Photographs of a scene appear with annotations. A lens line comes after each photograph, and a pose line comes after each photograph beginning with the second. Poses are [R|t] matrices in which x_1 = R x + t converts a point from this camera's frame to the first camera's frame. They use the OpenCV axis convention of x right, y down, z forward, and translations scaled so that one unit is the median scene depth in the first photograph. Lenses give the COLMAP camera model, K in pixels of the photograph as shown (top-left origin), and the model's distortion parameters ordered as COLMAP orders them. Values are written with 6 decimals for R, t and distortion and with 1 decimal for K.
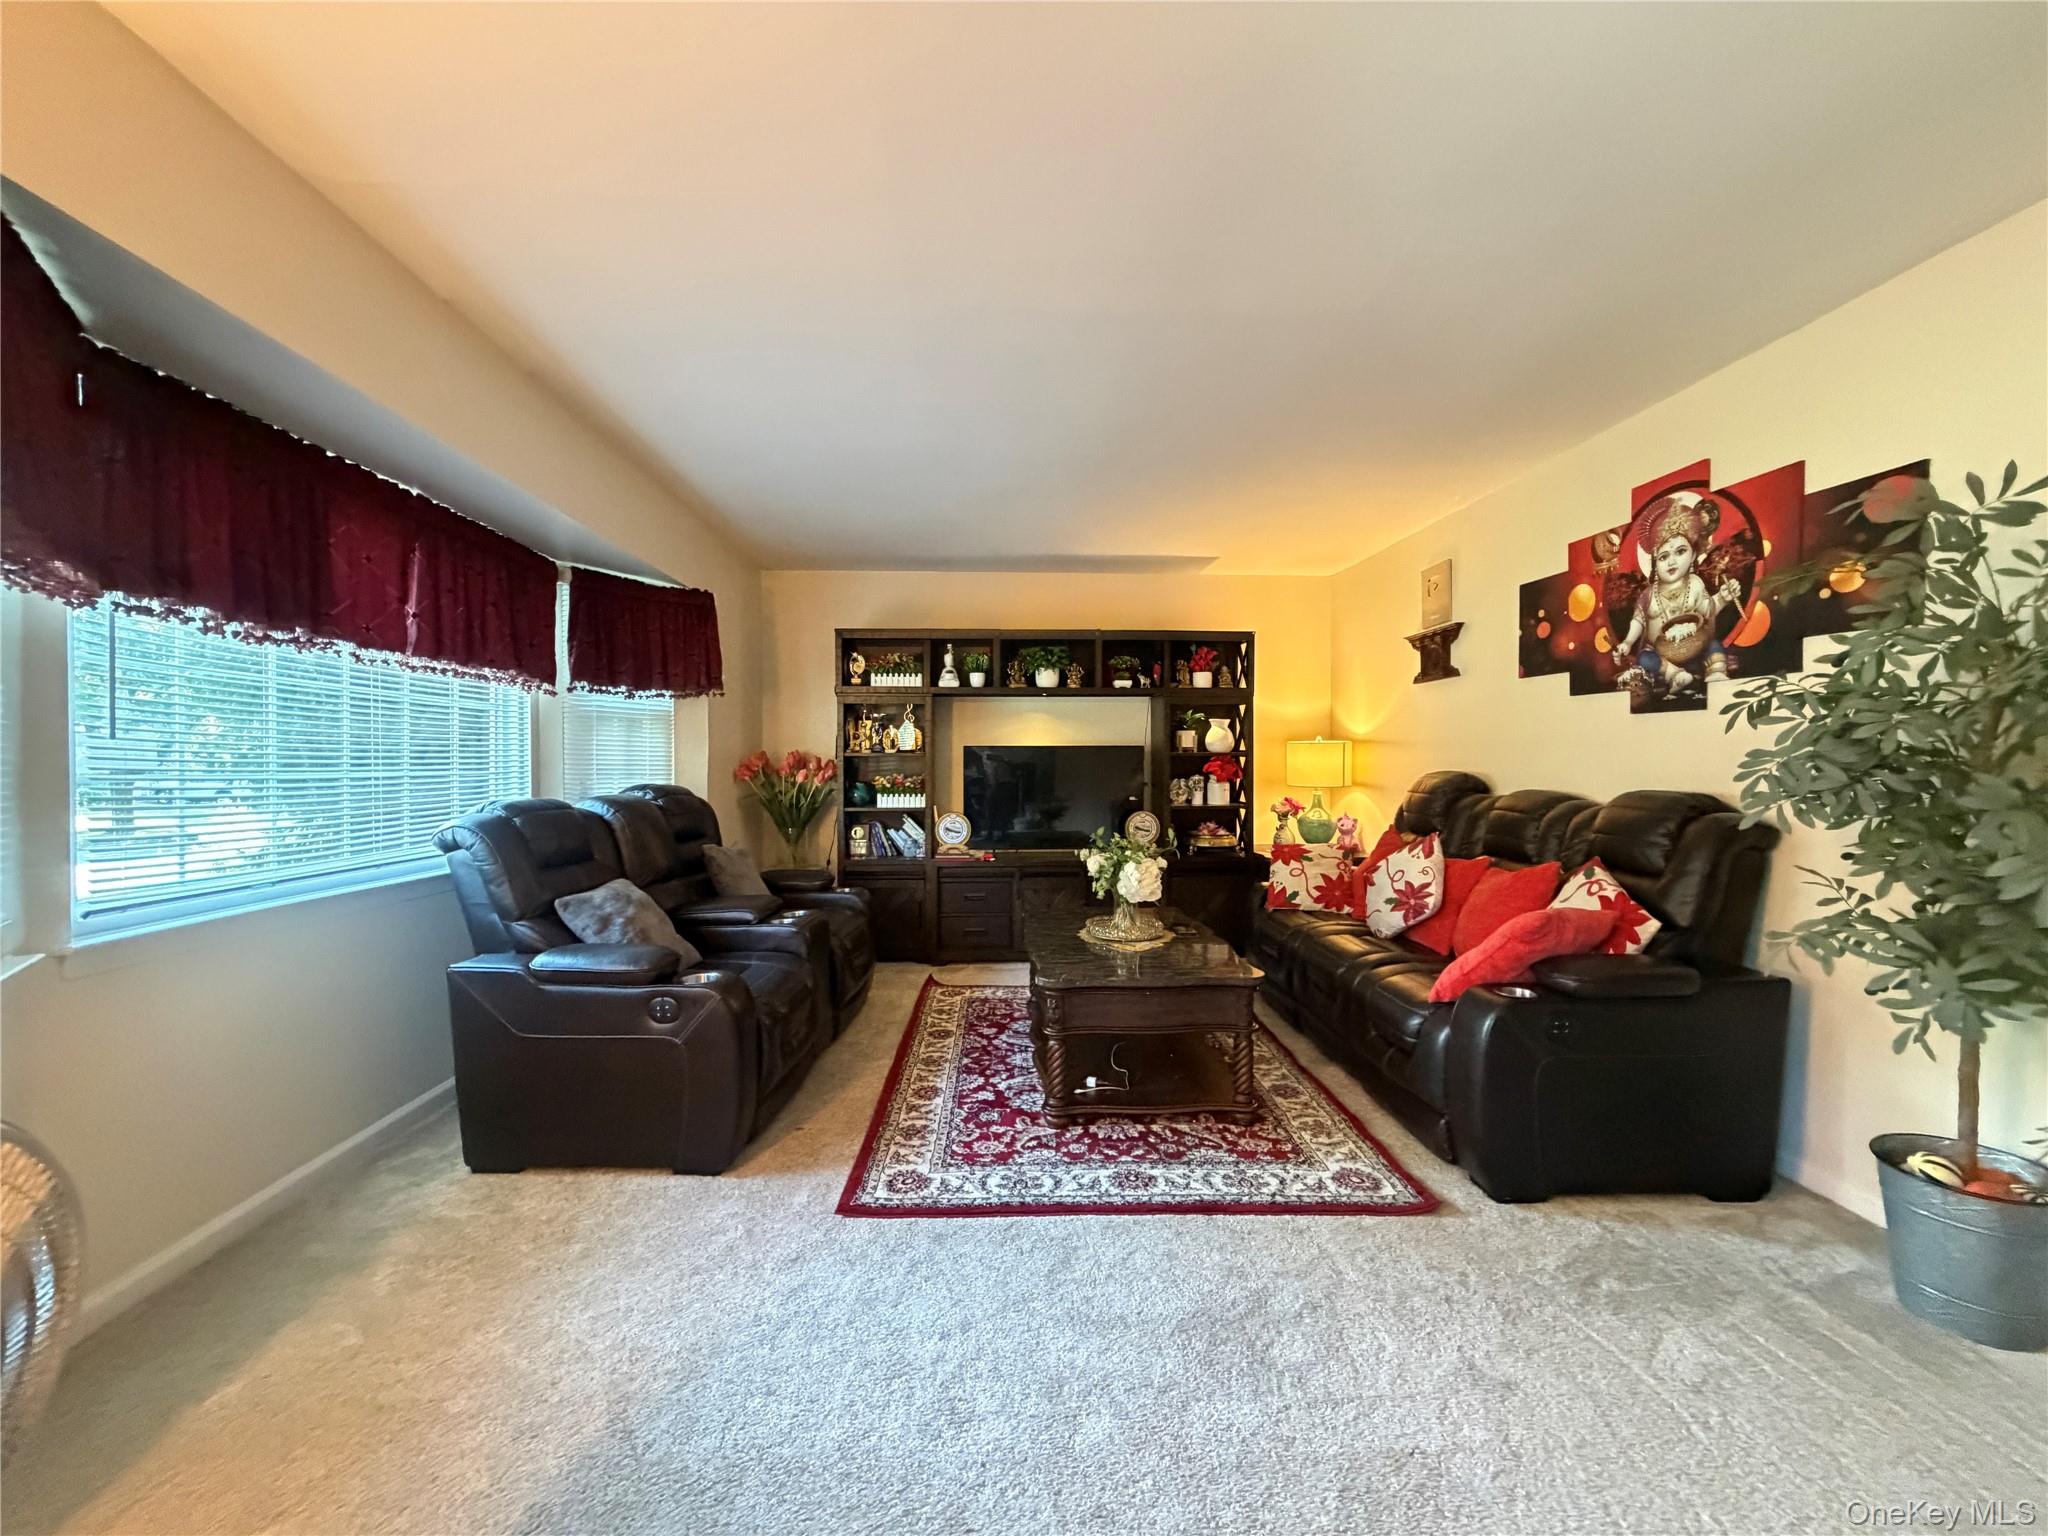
lens RADIAL K [[815.4, 0, 1022.0], [0, 815.4, 768.3], [0, 0, 1]] dist [-0.001733, 0.000319]
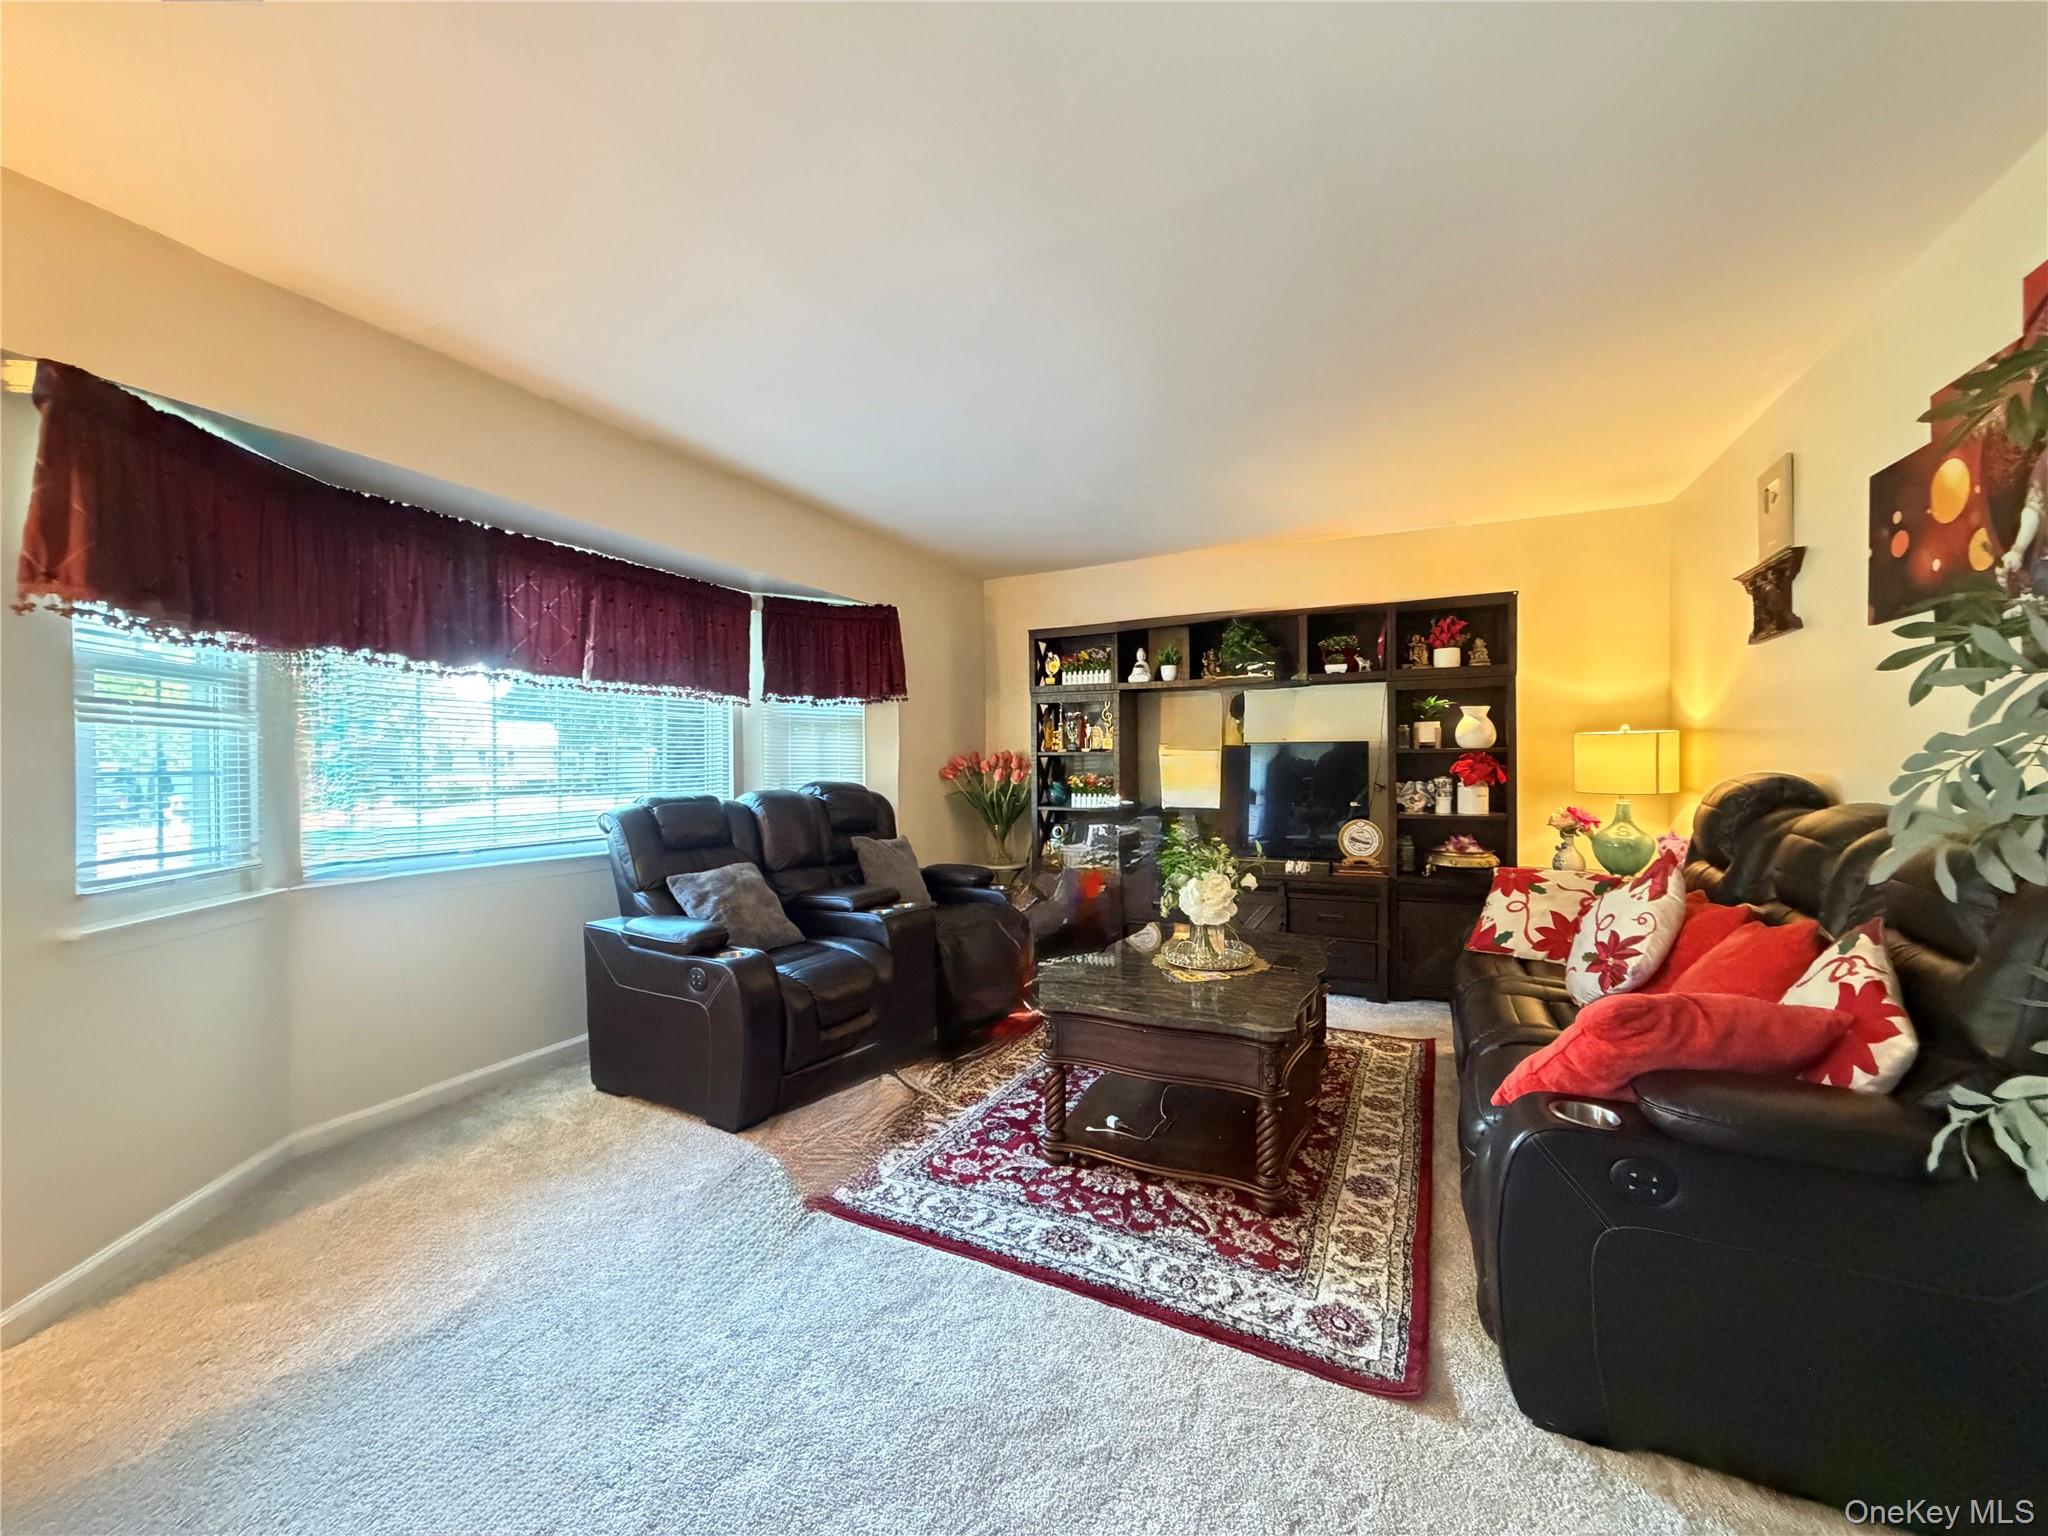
lens RADIAL K [[815.4, 0, 1022.0], [0, 815.4, 768.3], [0, 0, 1]] dist [-0.001733, 0.000319]
pose [[0.880523, 0.001707, -0.474001, 0.447967], [-0.001488, 0.999999, 0.000837, -0.000084], [0.474002, -0.000032, 0.880524, 0.186281]]
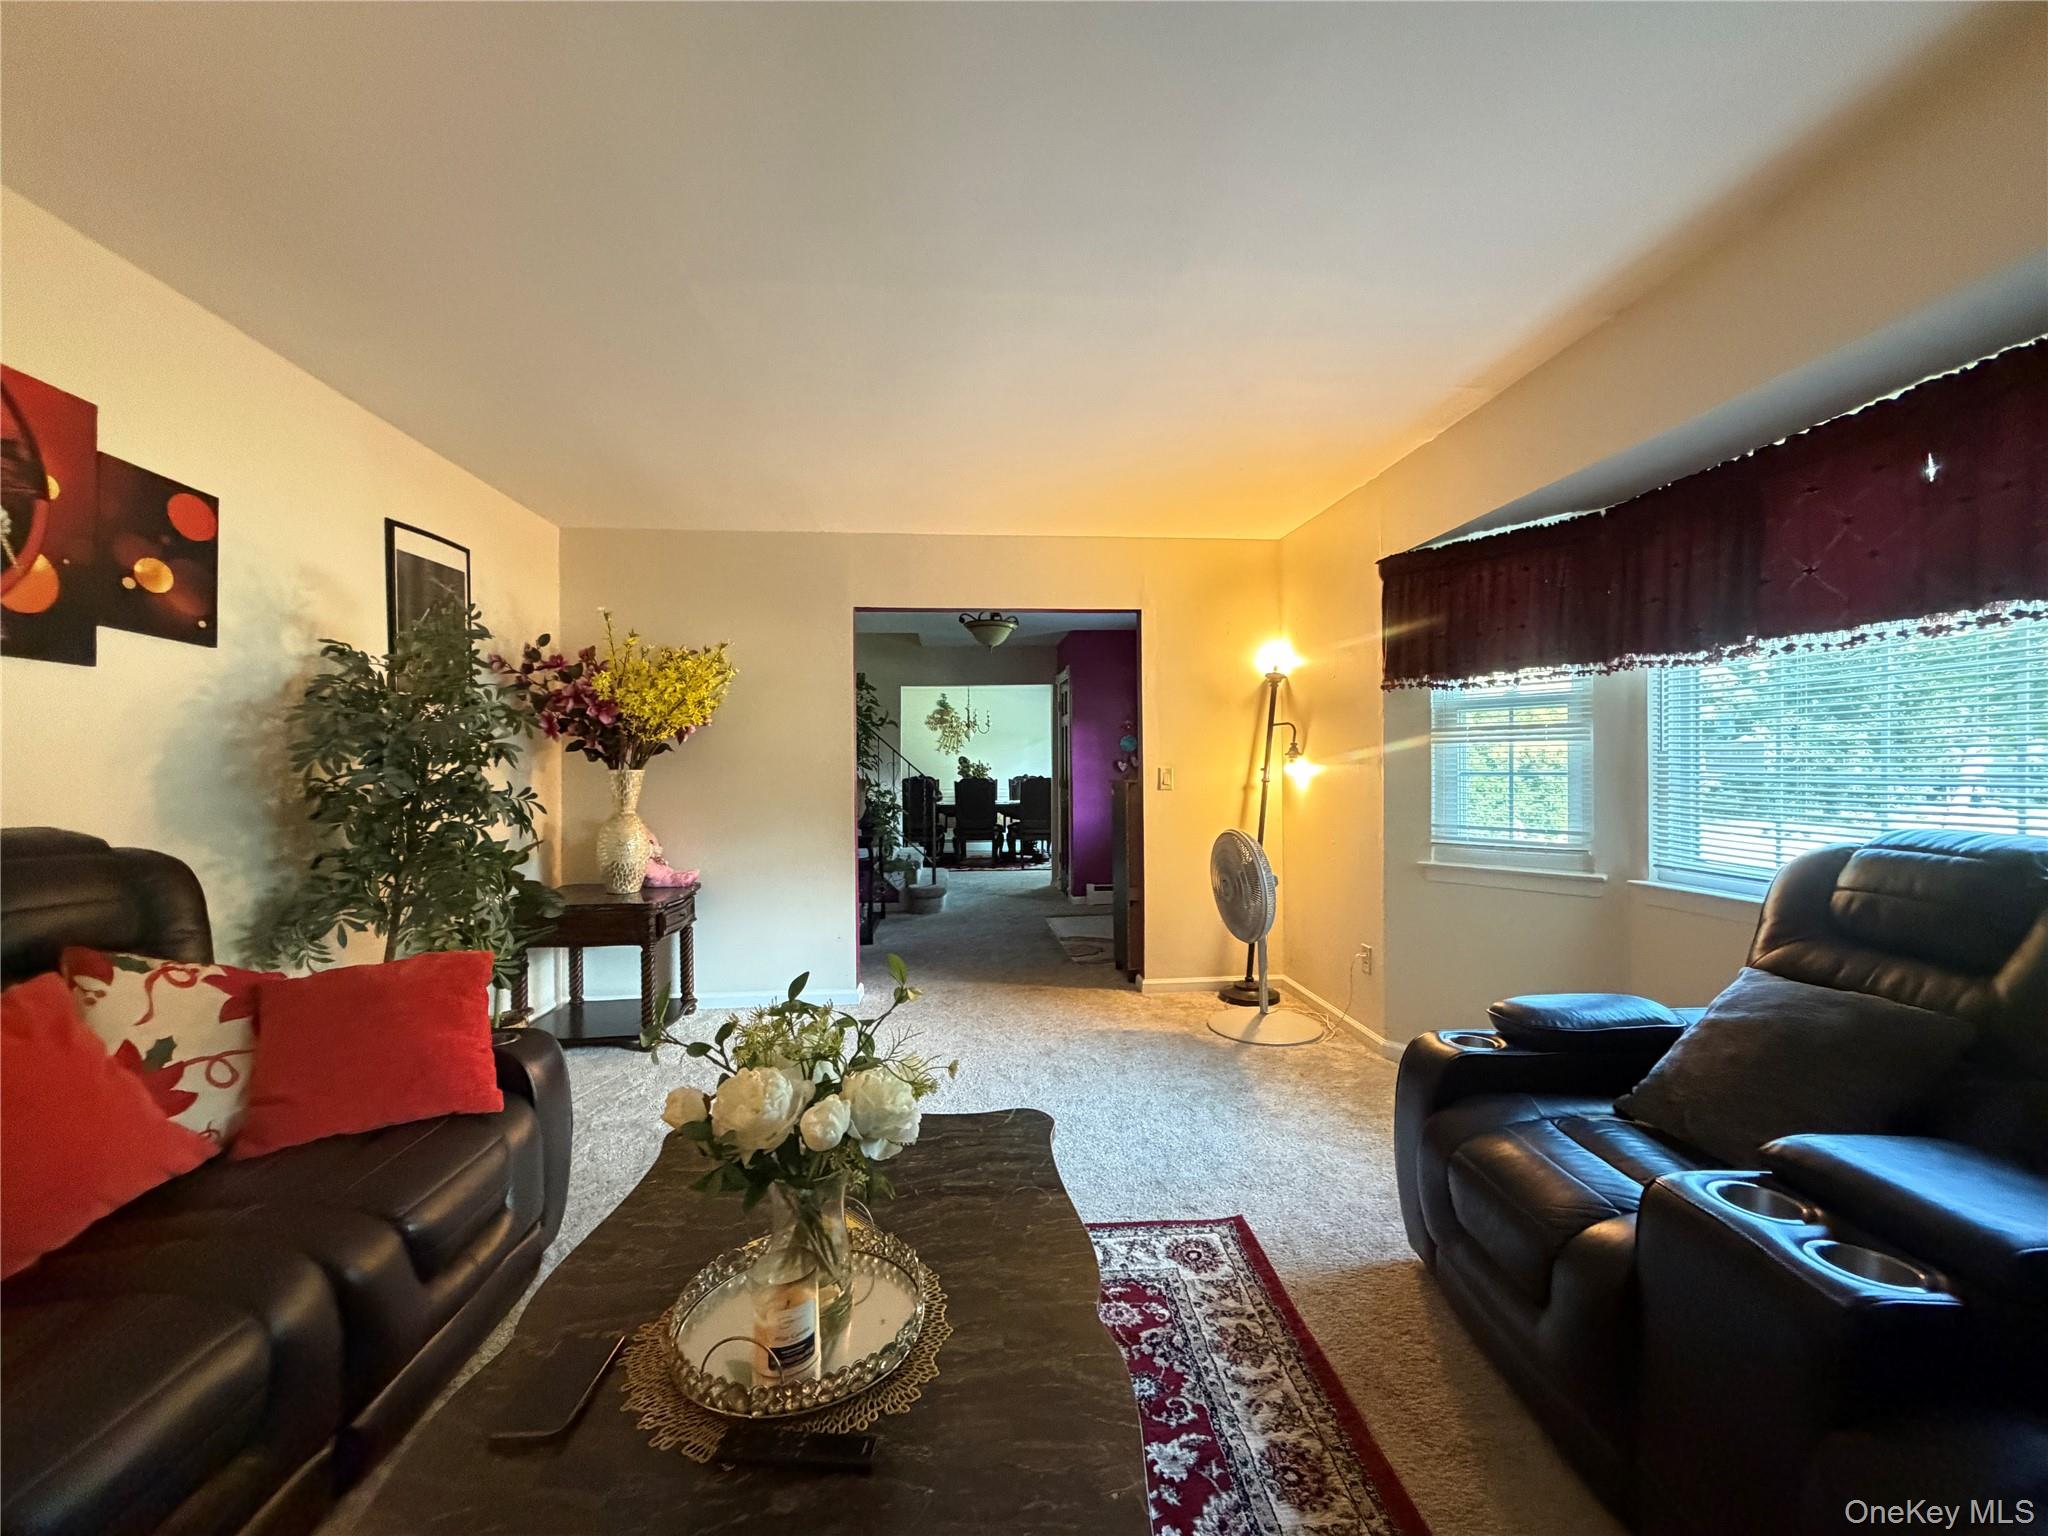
lens RADIAL K [[815.4, 0, 1022.0], [0, 815.4, 768.3], [0, 0, 1]] dist [-0.001733, 0.000319]
pose [[-0.999301, 0.007418, -0.036638, 0.062576], [0.007085, 0.999932, 0.009233, -0.016664], [0.036704, 0.008967, -0.999286, 1.632115]]
